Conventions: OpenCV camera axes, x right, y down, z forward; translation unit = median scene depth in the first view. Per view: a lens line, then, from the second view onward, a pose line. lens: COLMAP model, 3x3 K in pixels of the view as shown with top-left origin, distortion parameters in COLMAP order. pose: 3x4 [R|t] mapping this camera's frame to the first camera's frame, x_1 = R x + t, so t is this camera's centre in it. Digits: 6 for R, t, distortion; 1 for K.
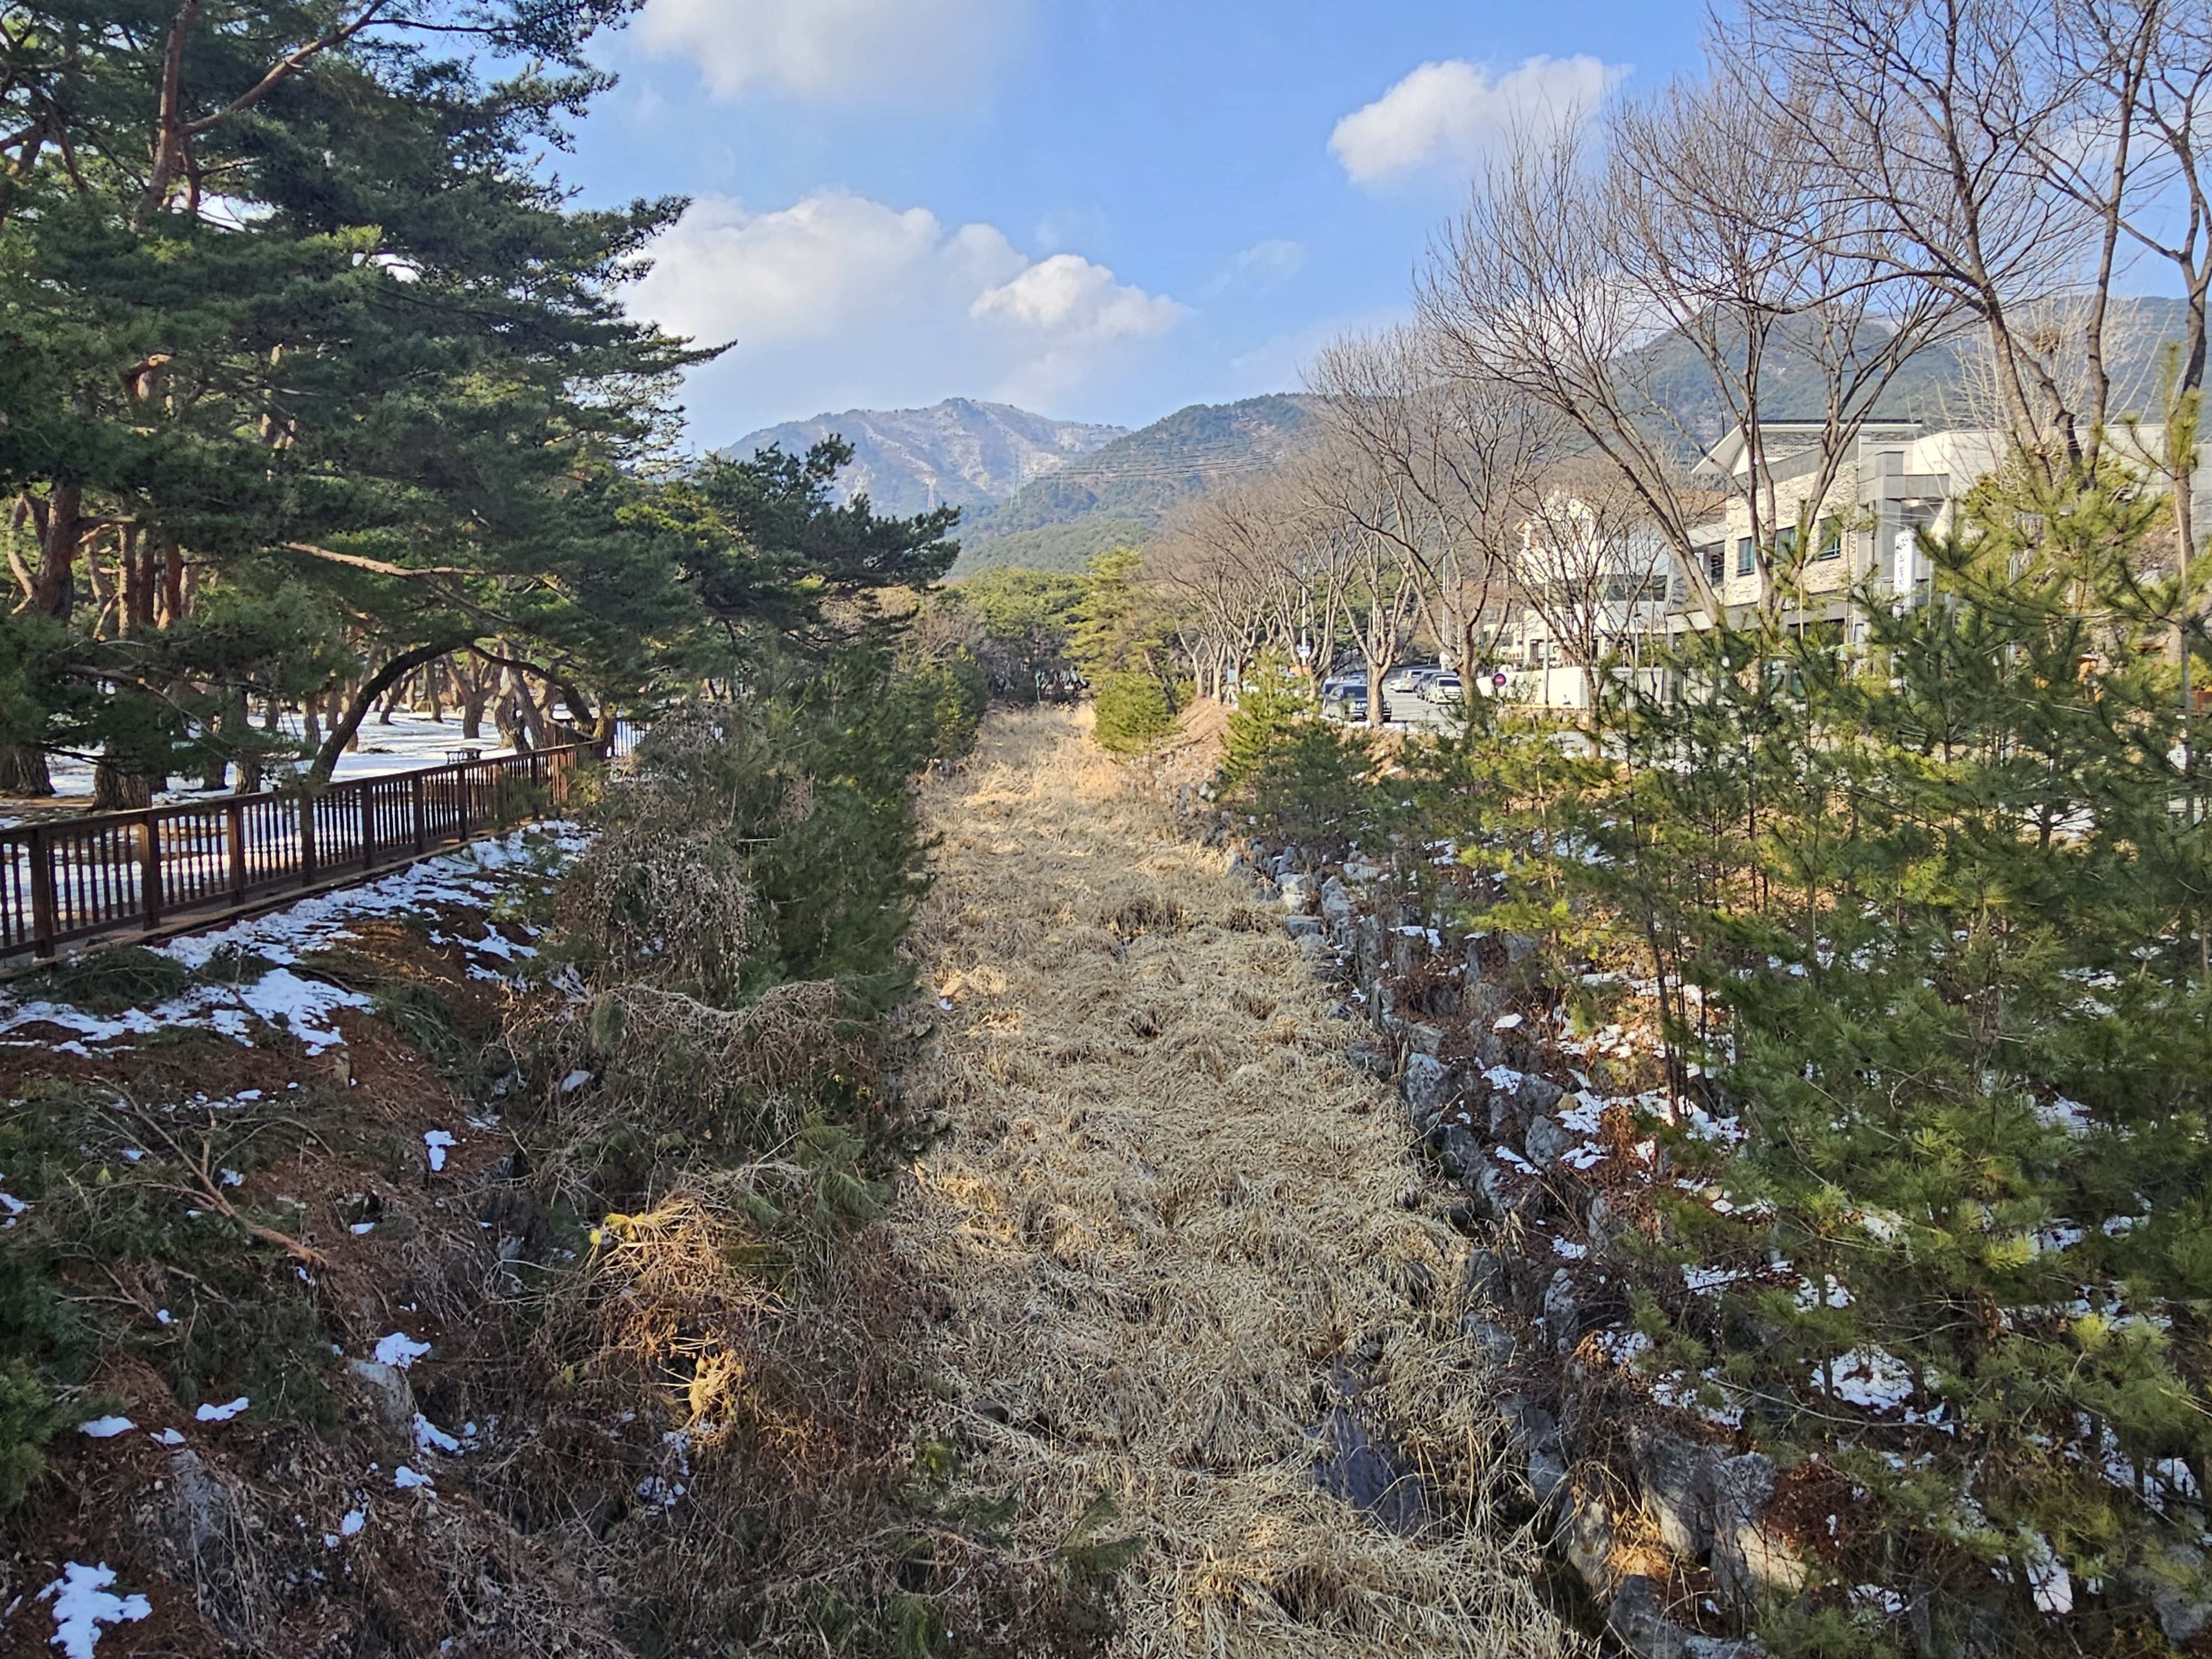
lens RADIAL K [[1517.8, 0, 1106.8], [0, 1517.8, 821.7], [0, 0, 1]] dist [0.005261, 0.000289]
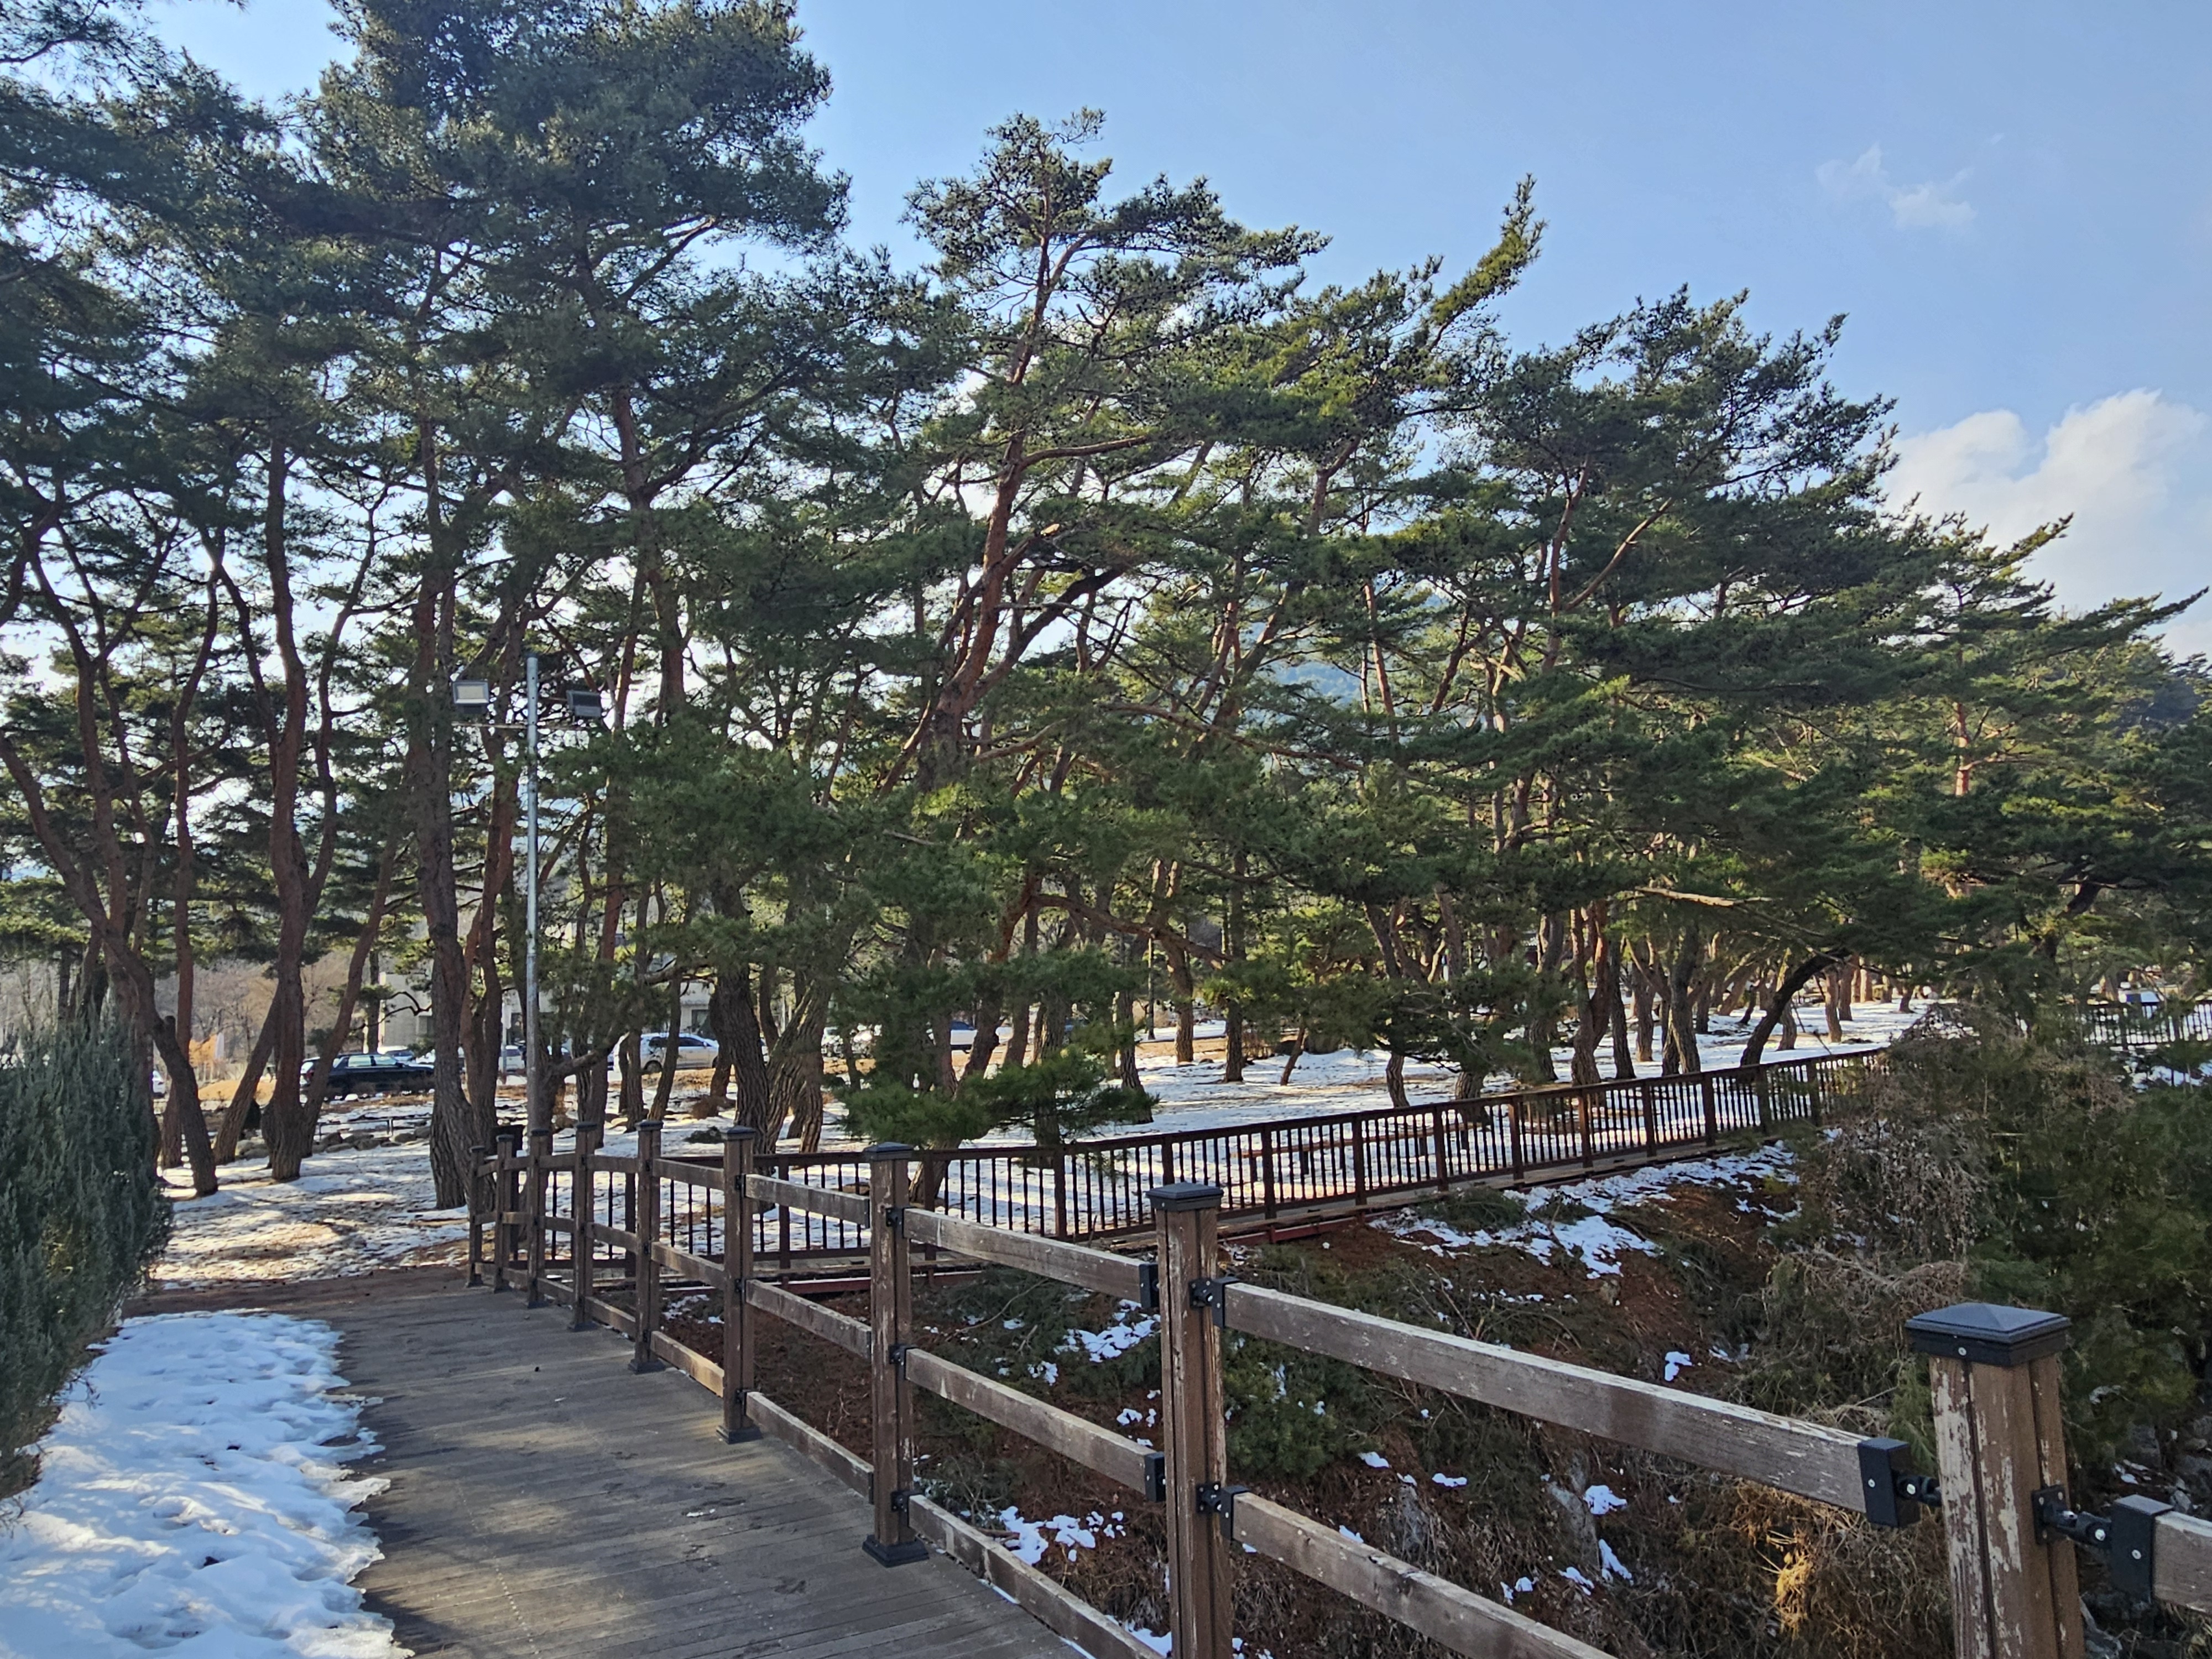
lens RADIAL K [[1517.8, 0, 1103.9], [0, 1517.8, 833.0], [0, 0, 1]] dist [0.005261, 0.000289]
pose [[0.571354, -0.120435, -0.811819, 0.343851], [-0.025448, 0.986099, -0.164199, -0.006081], [0.820309, 0.114475, 0.560347, -0.155307]]
